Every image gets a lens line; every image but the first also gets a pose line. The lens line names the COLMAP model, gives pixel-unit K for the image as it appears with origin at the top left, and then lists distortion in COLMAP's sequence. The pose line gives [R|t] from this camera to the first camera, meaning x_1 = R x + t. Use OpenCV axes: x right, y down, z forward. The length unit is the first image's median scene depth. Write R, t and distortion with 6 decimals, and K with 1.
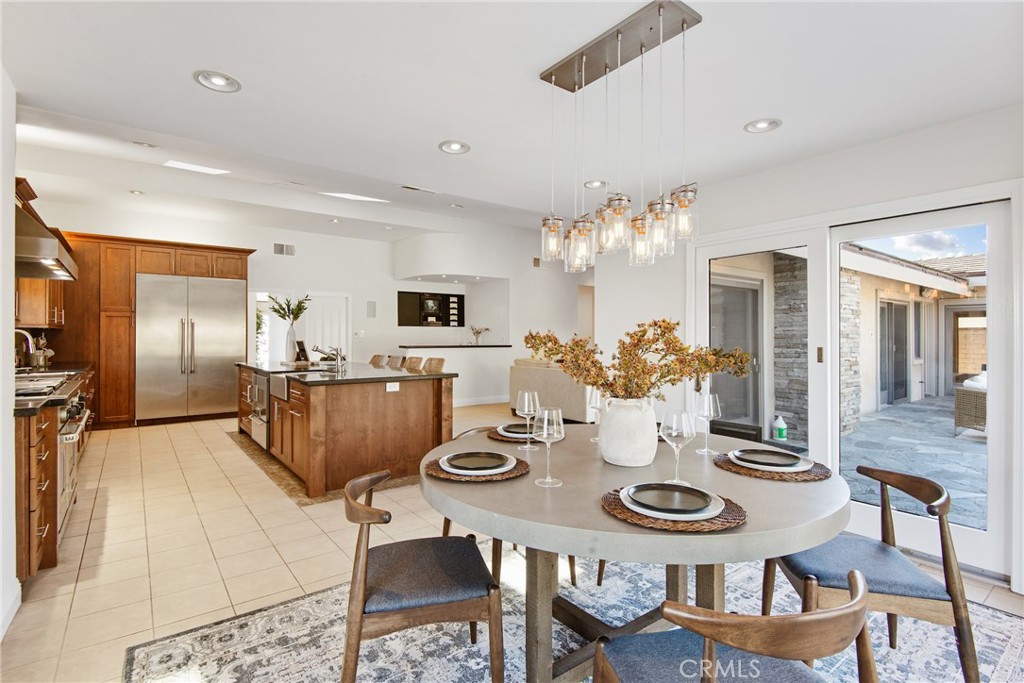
lens RADIAL K [[491.3, 0, 511.9], [0, 491.3, 339.8], [0, 0, 1]] dist [0.000061, 0.000001]
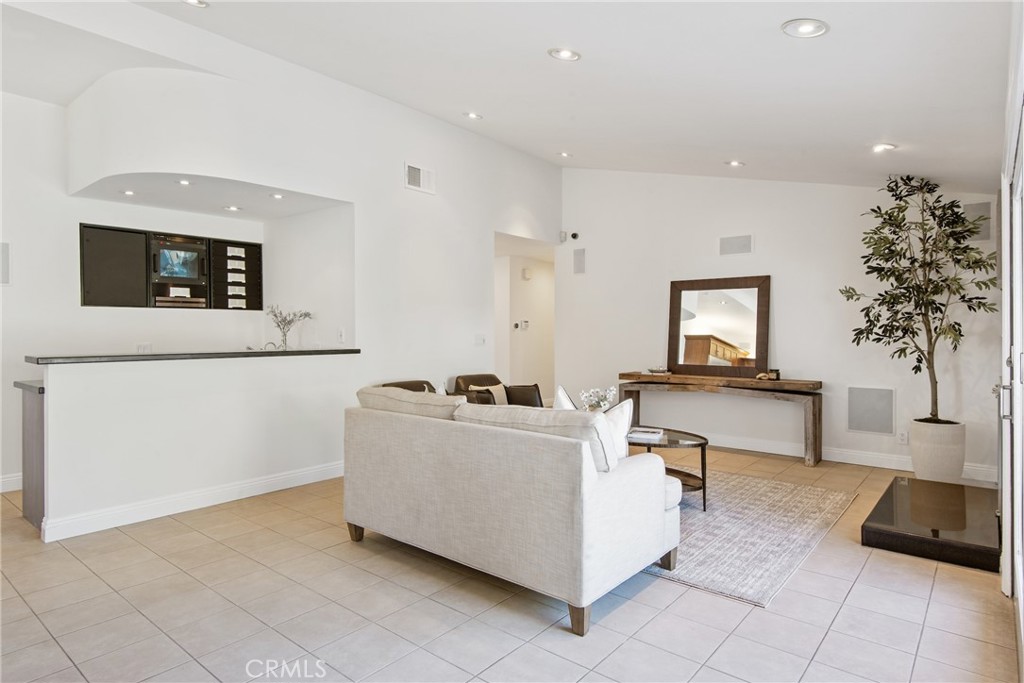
lens RADIAL K [[578.4, 0, 513.0], [0, 578.4, 339.3], [0, 0, 1]] dist [0.001753, 0.000299]
pose [[0.975377, -0.006215, 0.220456, 0.018181], [0.004364, 0.999951, 0.008884, -0.002258], [-0.220500, -0.007703, 0.975356, 0.410436]]
